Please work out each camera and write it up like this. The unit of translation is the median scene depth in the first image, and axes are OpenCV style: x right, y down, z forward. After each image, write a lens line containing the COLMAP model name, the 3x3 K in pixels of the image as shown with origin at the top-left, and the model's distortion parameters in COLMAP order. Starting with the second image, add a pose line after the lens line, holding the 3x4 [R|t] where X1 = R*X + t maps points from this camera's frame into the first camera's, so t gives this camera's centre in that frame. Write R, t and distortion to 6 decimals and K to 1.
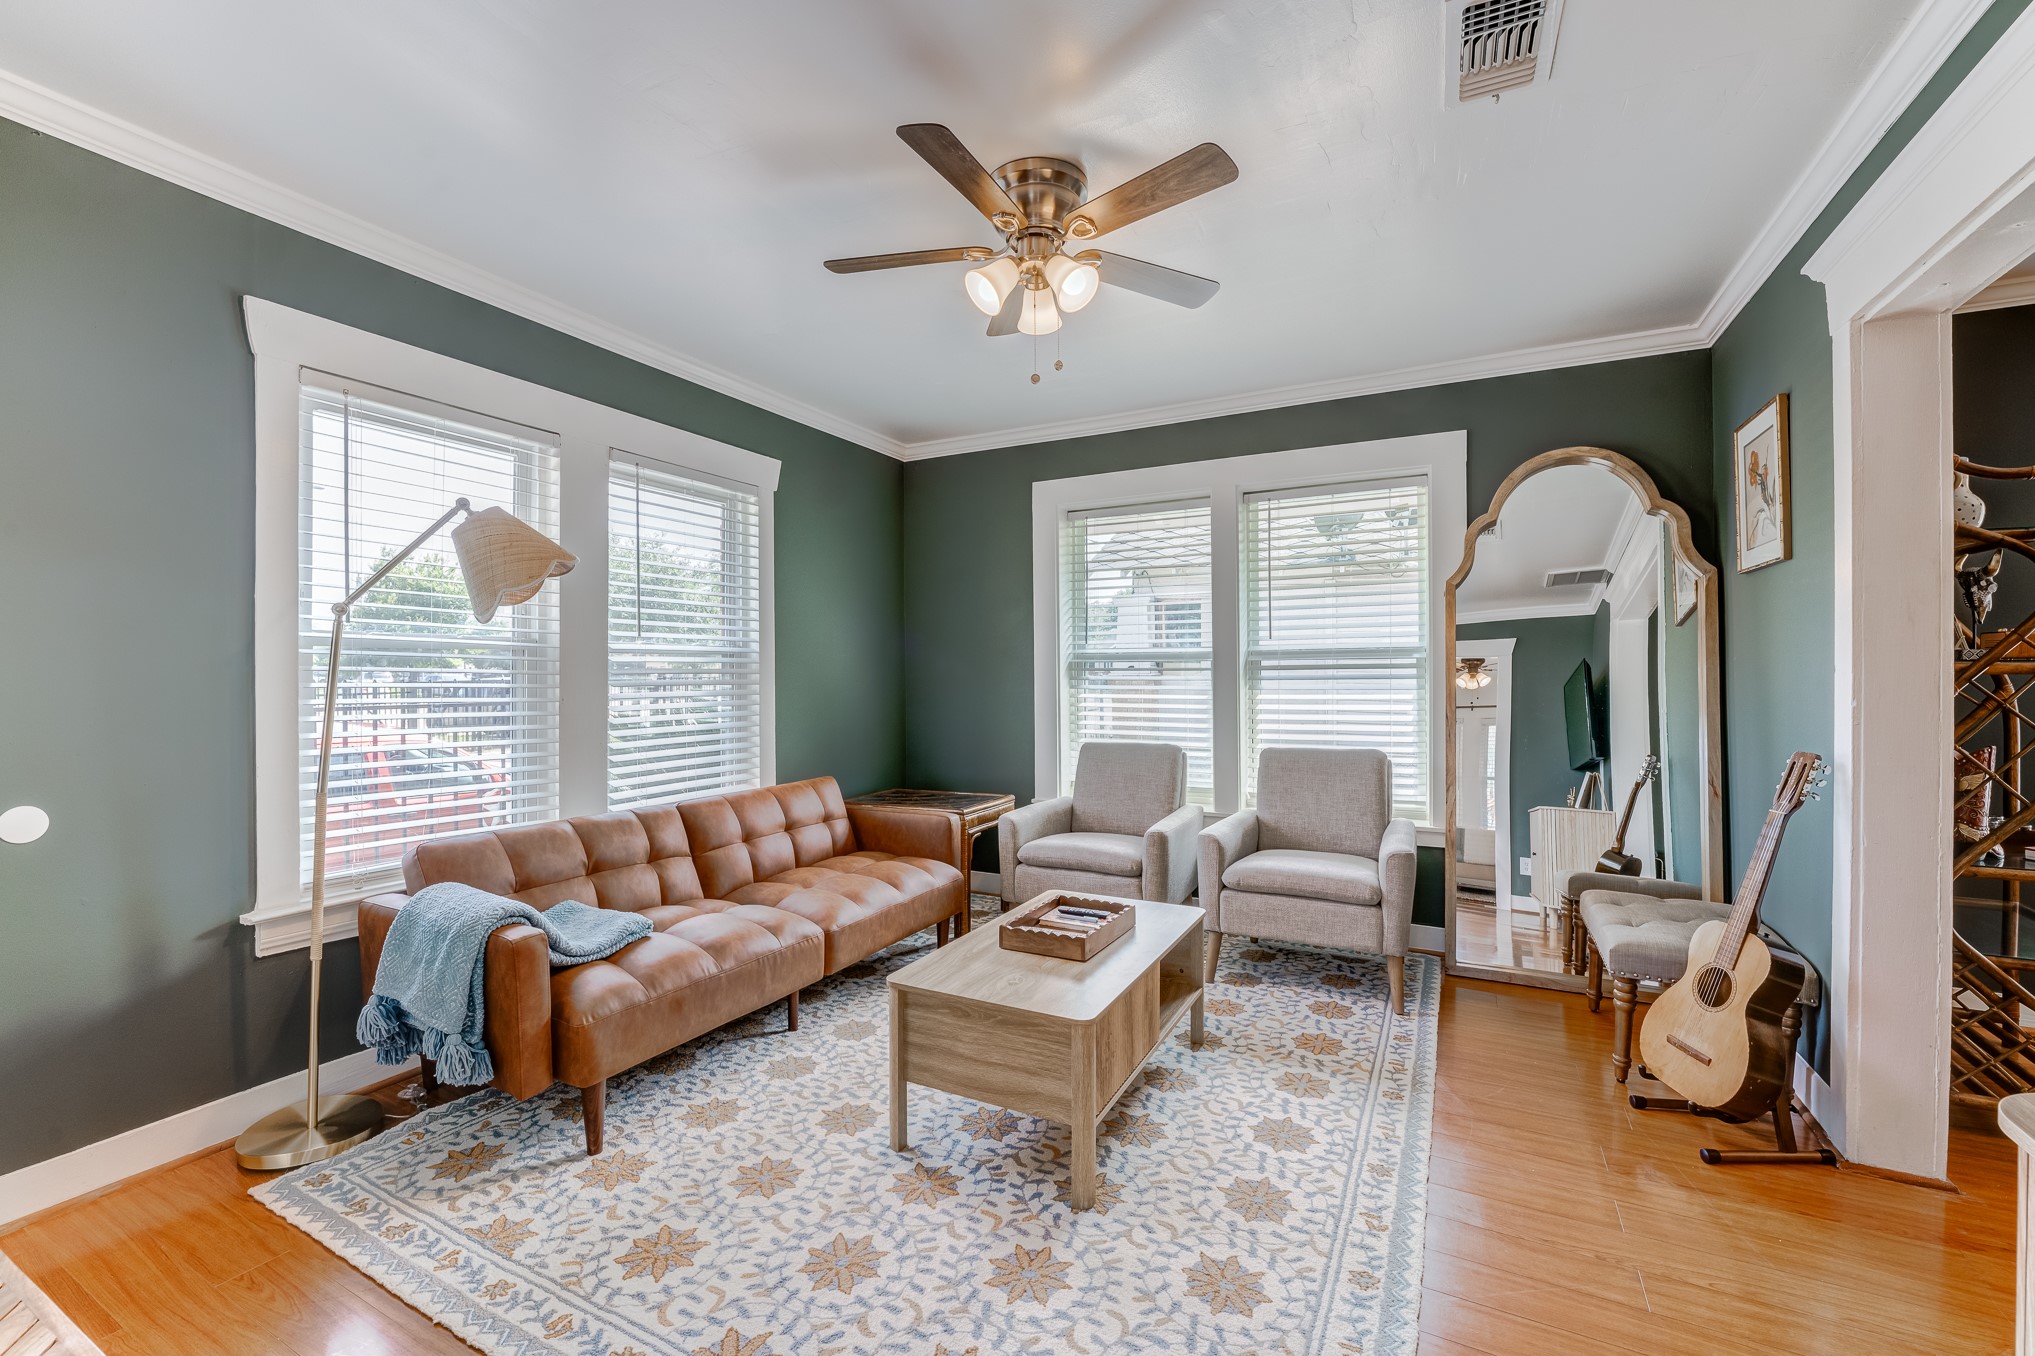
lens RADIAL K [[827.1, 0, 1019.3], [0, 827.1, 666.1], [0, 0, 1]] dist [-0.014330, -0.000866]
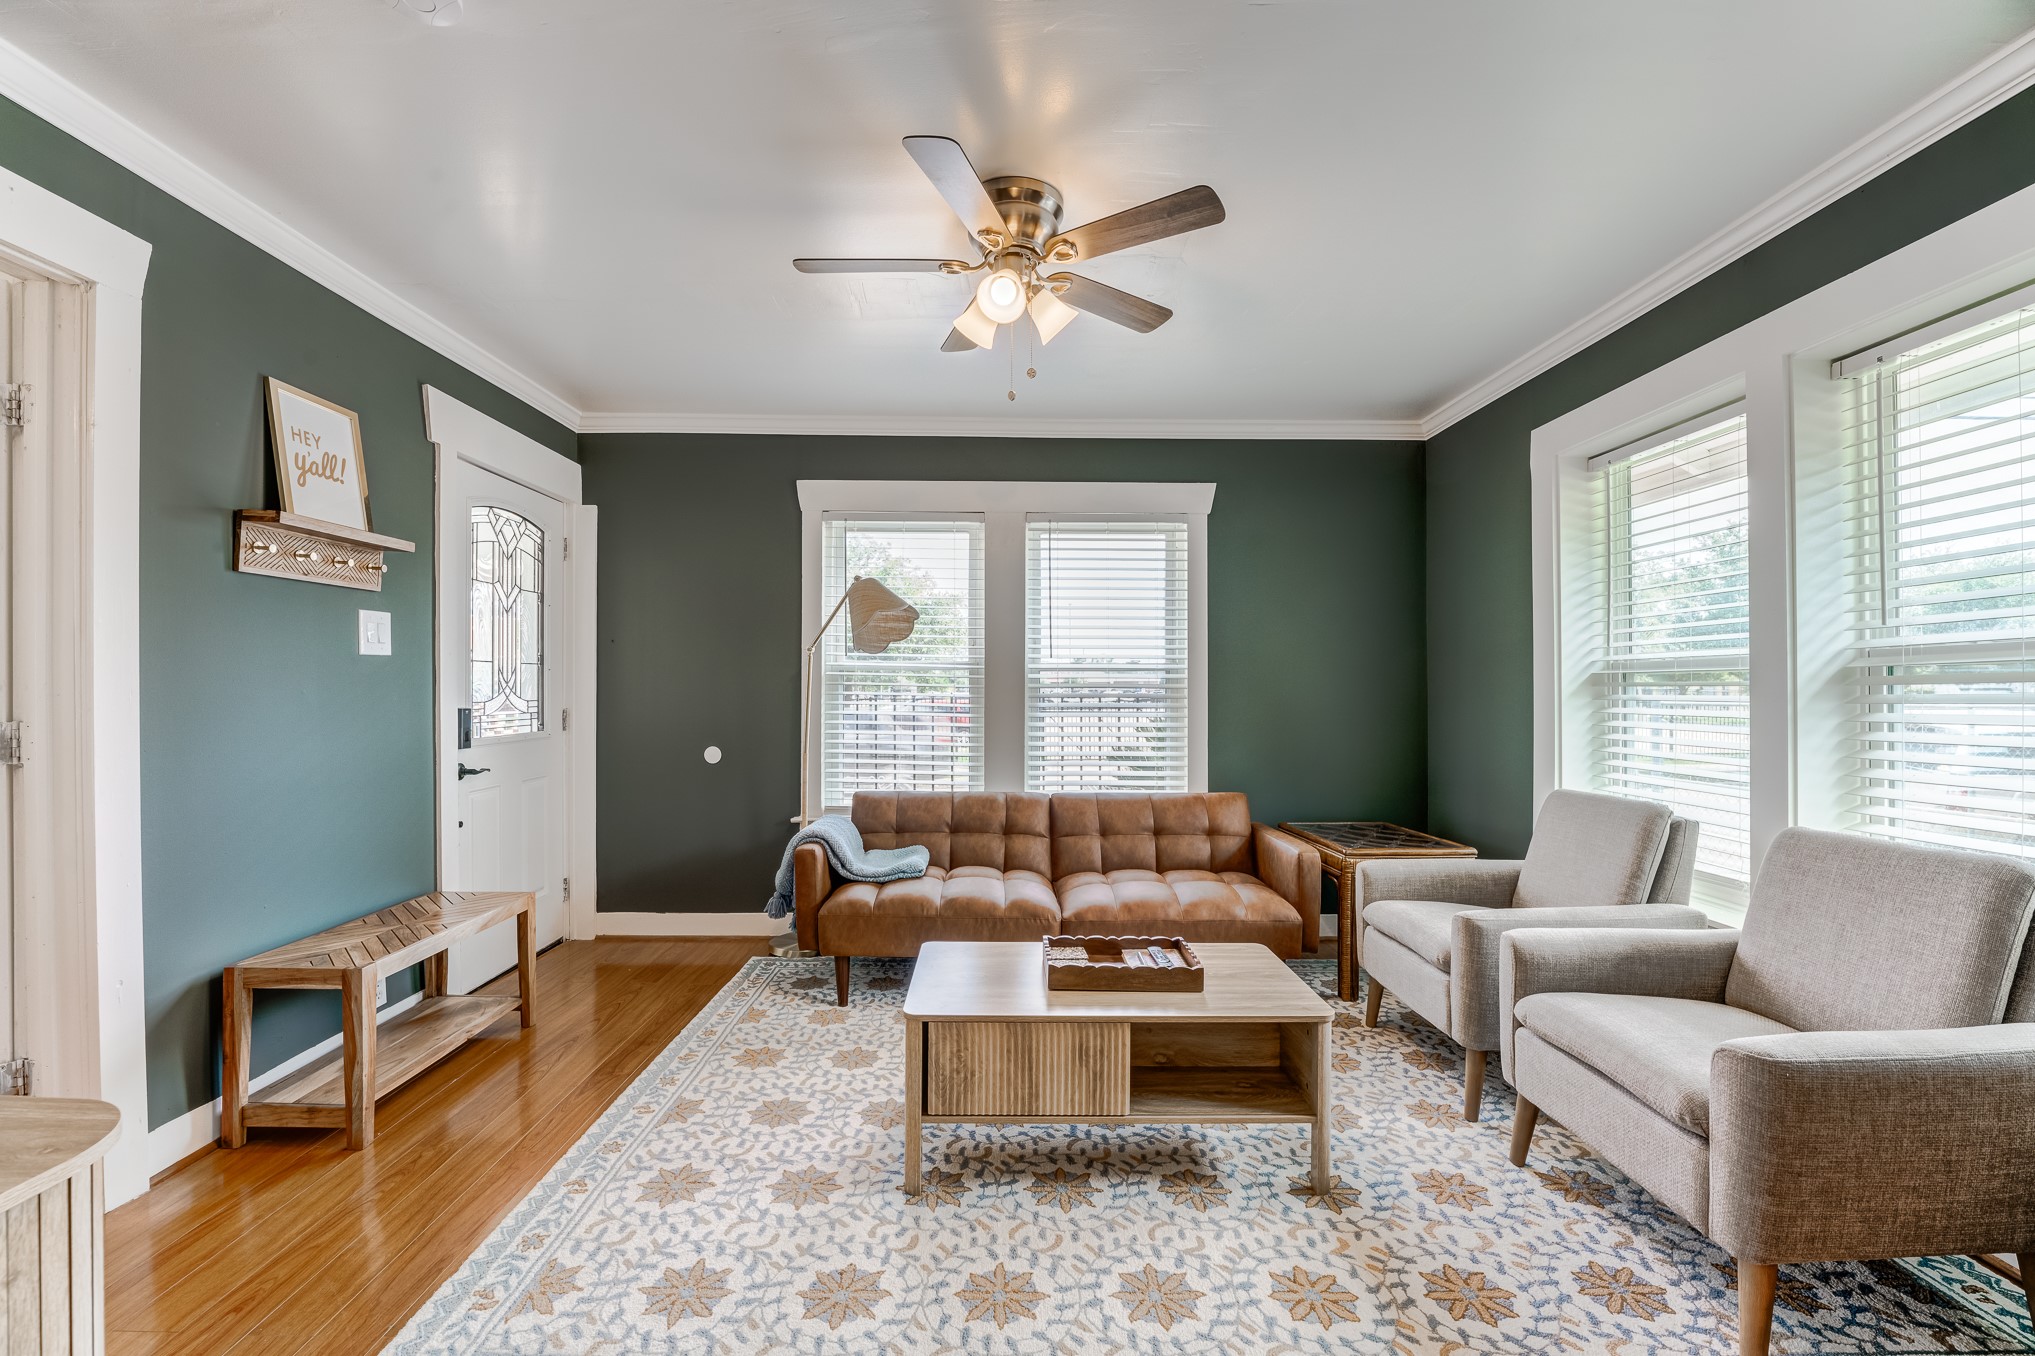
lens RADIAL K [[827.1, 0, 1021.1], [0, 827.1, 685.5], [0, 0, 1]] dist [-0.014330, -0.000866]
pose [[0.499340, 0.008329, -0.866366, 0.704191], [0.003152, 0.999930, 0.011430, -0.010876], [0.866400, -0.008438, 0.499279, 0.387833]]
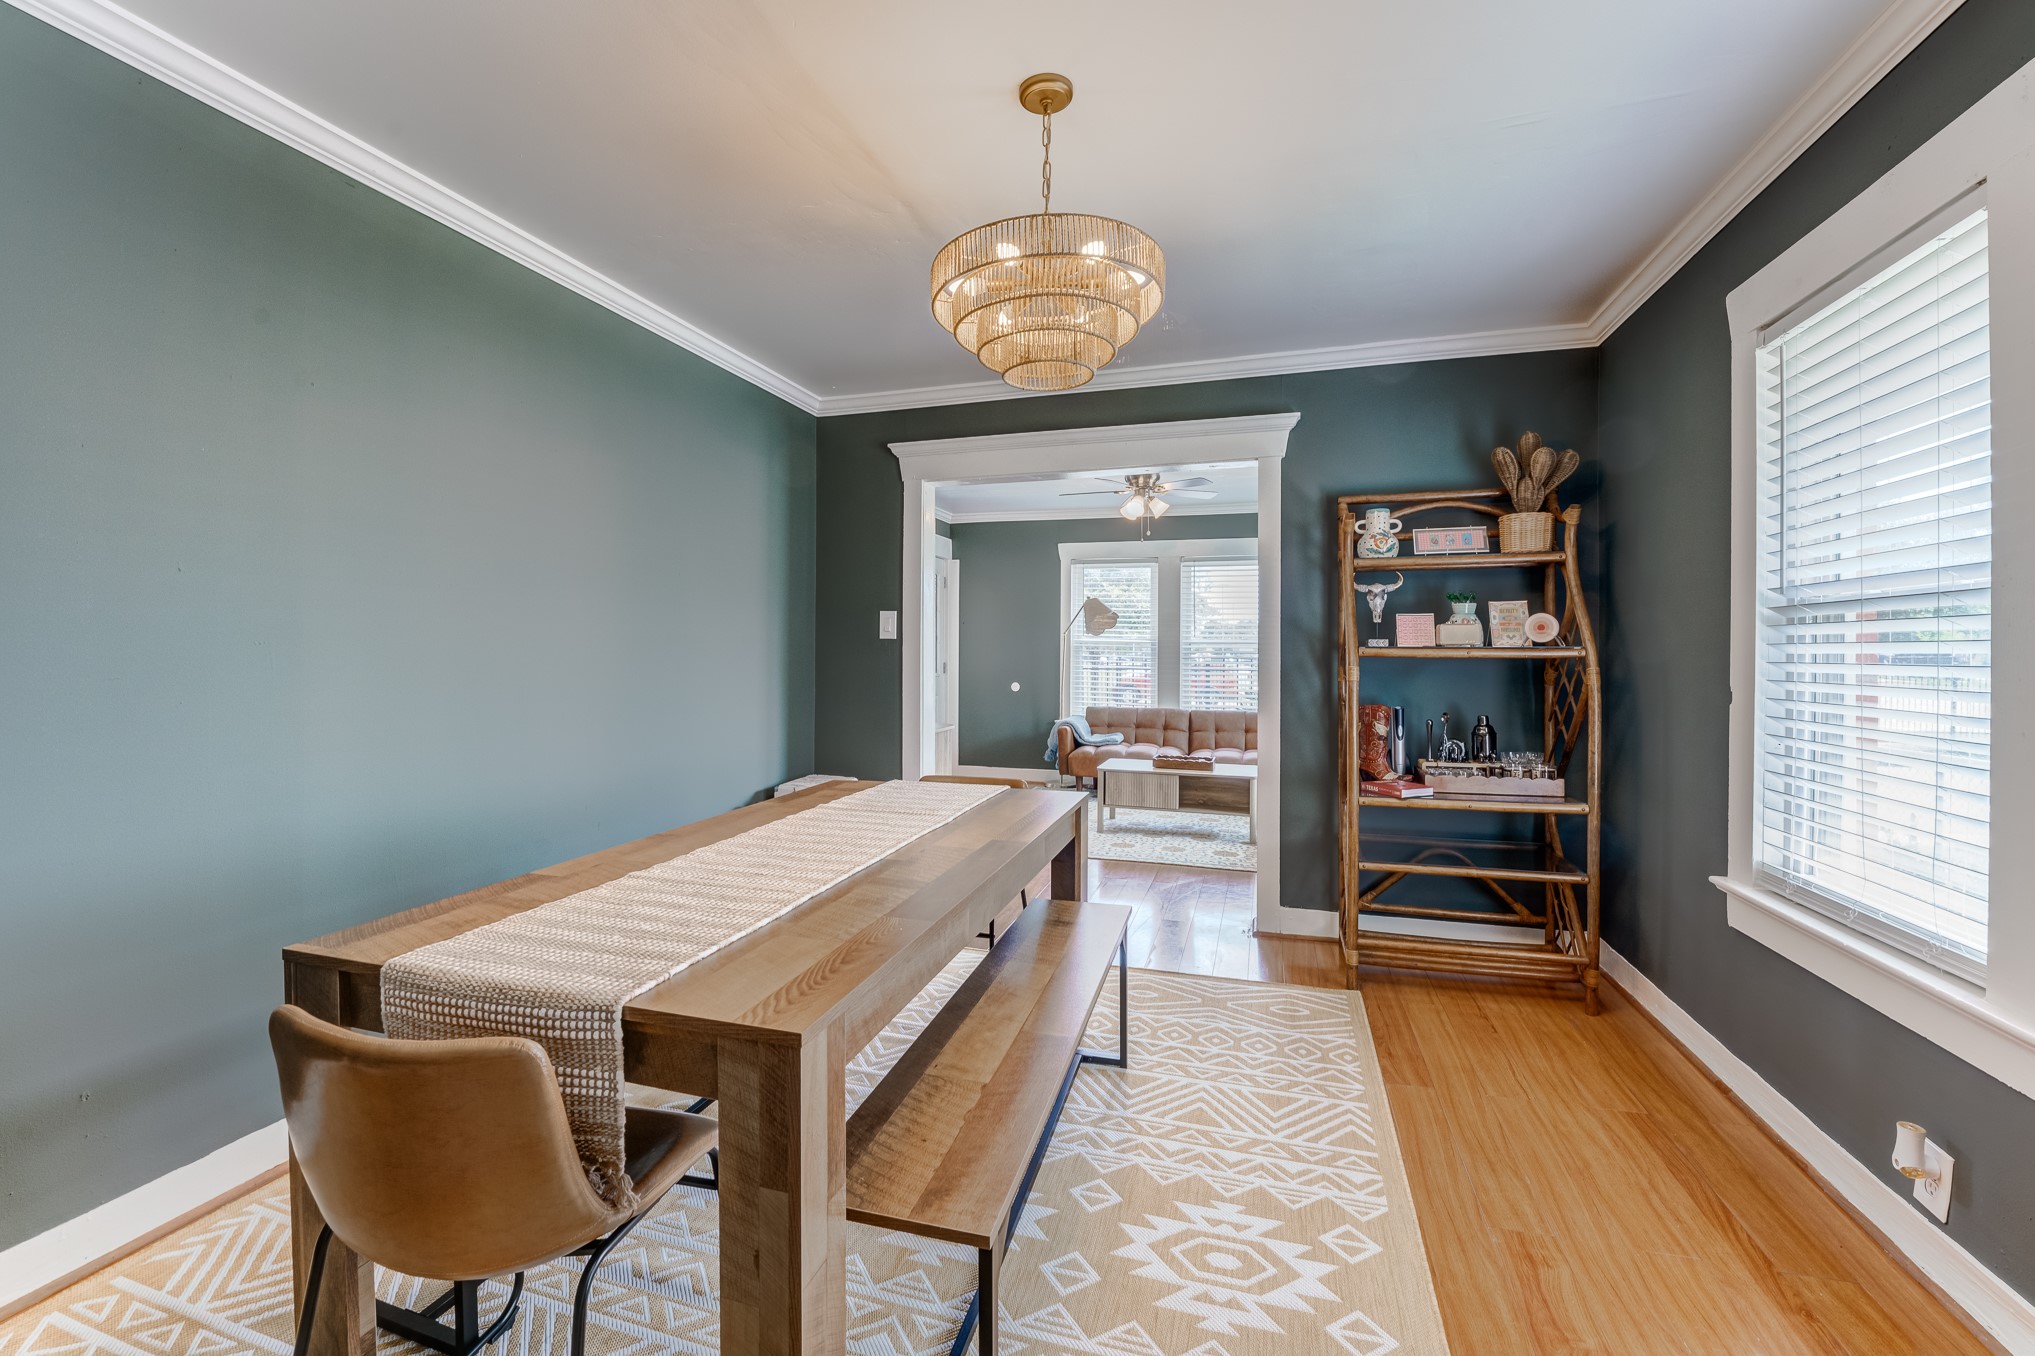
lens RADIAL K [[827.1, 0, 1005.3], [0, 827.1, 667.3], [0, 0, 1]] dist [-0.014330, -0.000866]
pose [[0.201938, 0.032049, -0.978874, 1.920871], [0.006688, 0.999396, 0.034101, -0.036681], [0.979376, -0.013433, 0.201602, 0.040617]]
